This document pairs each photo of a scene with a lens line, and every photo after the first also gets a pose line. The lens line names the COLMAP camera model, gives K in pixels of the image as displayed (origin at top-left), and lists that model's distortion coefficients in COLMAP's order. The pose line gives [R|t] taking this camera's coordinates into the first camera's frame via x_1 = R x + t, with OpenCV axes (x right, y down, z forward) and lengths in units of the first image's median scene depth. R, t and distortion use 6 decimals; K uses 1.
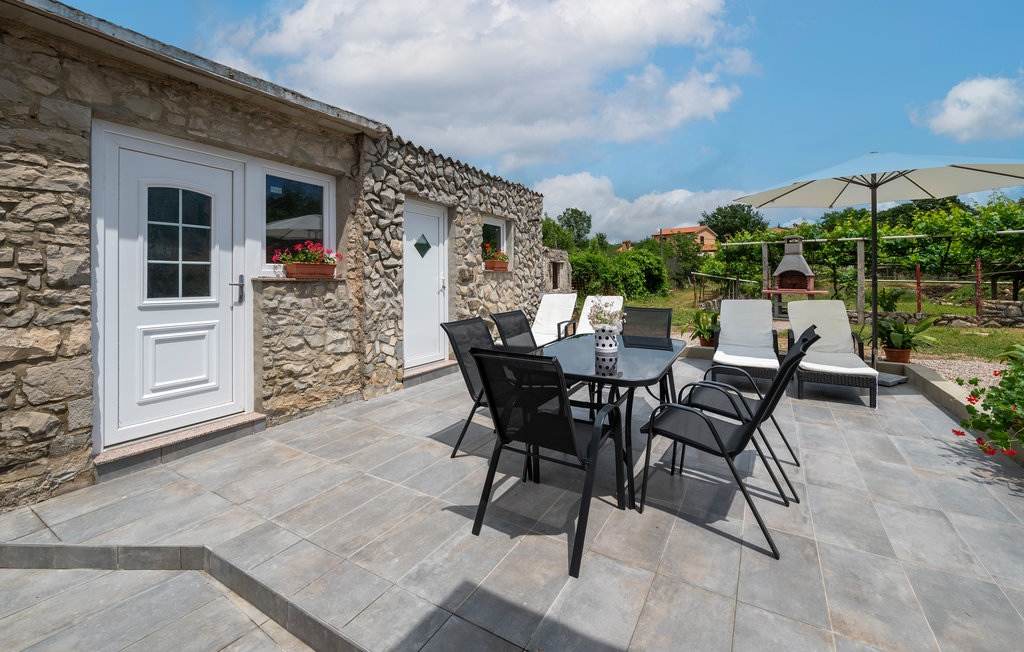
lens RADIAL K [[421.9, 0, 524.2], [0, 421.9, 271.4], [0, 0, 1]] dist [-0.002645, -0.000336]
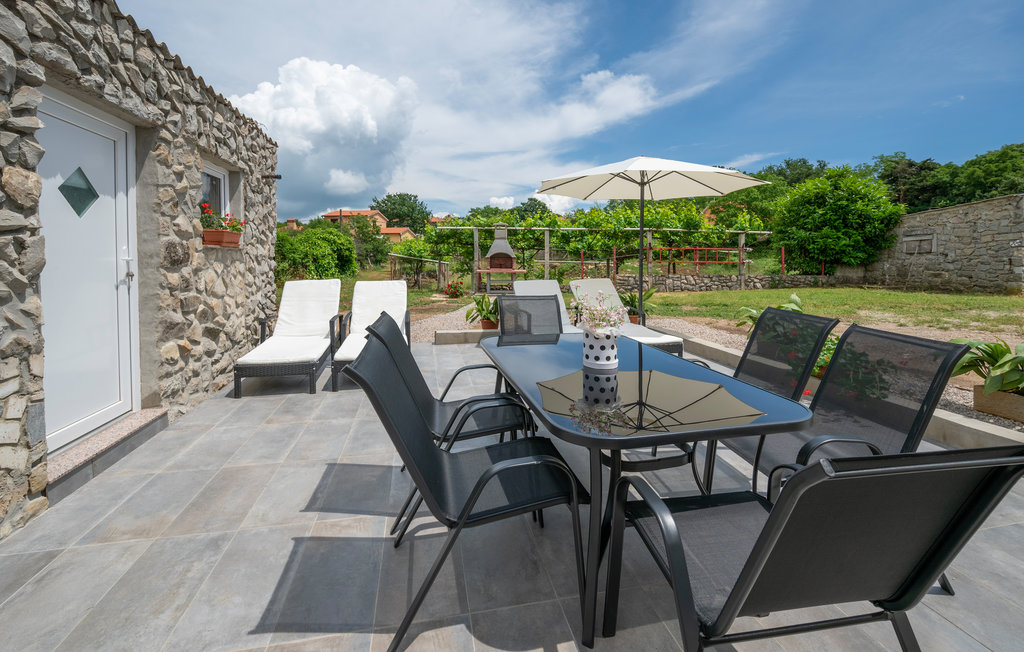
lens RADIAL K [[401.6, 0, 511.9], [0, 401.6, 260.9], [0, 0, 1]] dist [-0.000888, 0.000276]
pose [[0.738749, -0.000036, 0.673981, -0.172174], [-0.013797, 0.999790, 0.015176, 0.004783], [-0.673840, -0.020511, 0.738593, 0.300614]]
